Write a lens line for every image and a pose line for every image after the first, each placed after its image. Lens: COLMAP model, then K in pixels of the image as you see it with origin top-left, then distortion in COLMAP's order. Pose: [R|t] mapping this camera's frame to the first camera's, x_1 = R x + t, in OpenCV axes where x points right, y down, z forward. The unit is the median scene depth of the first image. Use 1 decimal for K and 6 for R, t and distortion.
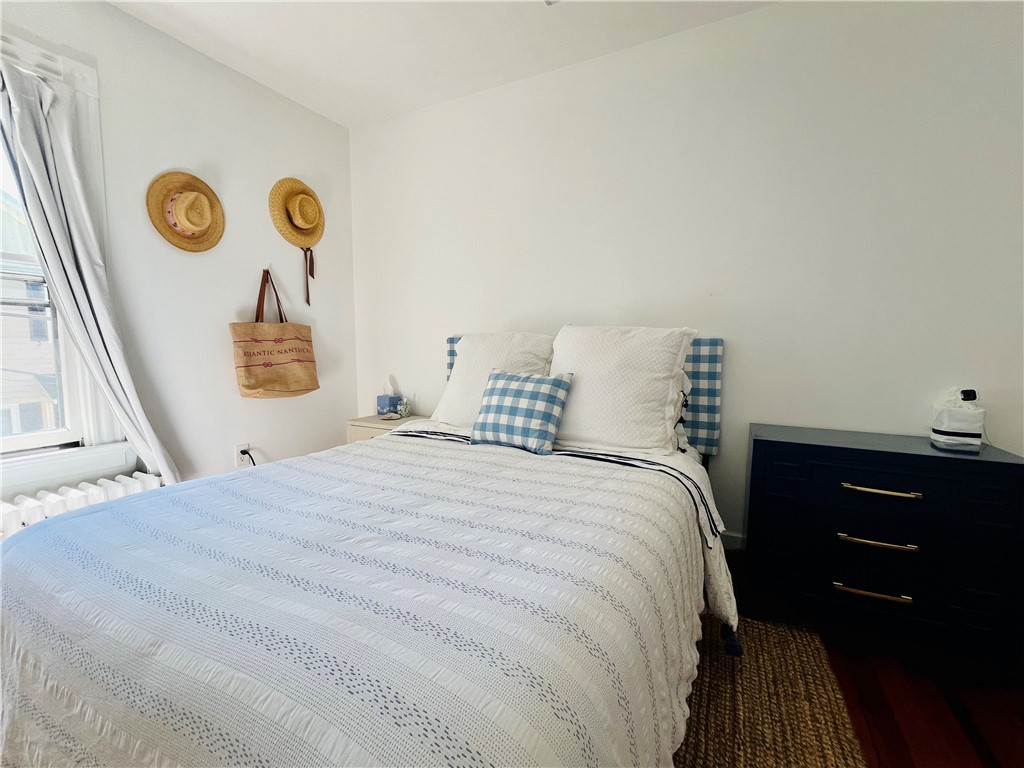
lens RADIAL K [[429.3, 0, 512.0], [0, 429.3, 384.0], [0, 0, 1]] dist [-0.001469, -0.000263]
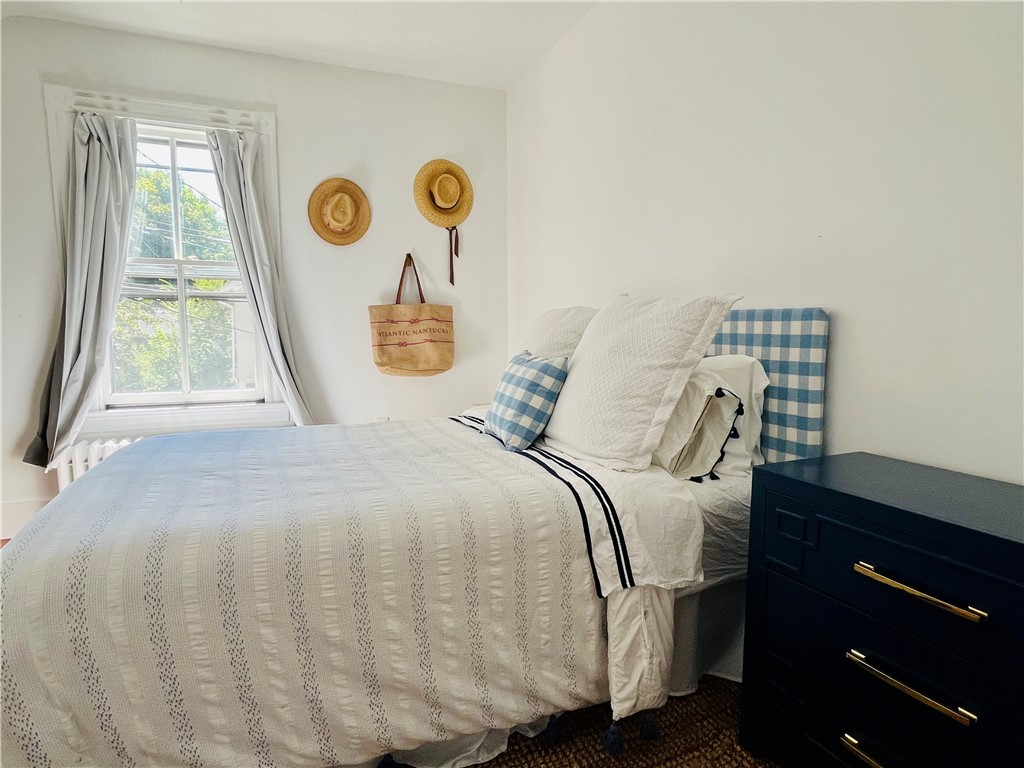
lens RADIAL K [[560.3, 0, 512.0], [0, 560.3, 384.0], [0, 0, 1]] dist [0.000016, -0.000023]
pose [[0.785515, 0.056348, -0.616272, 0.509591], [-0.050251, 0.998365, 0.027232, 0.001435], [0.616799, 0.009577, 0.787062, 0.085997]]
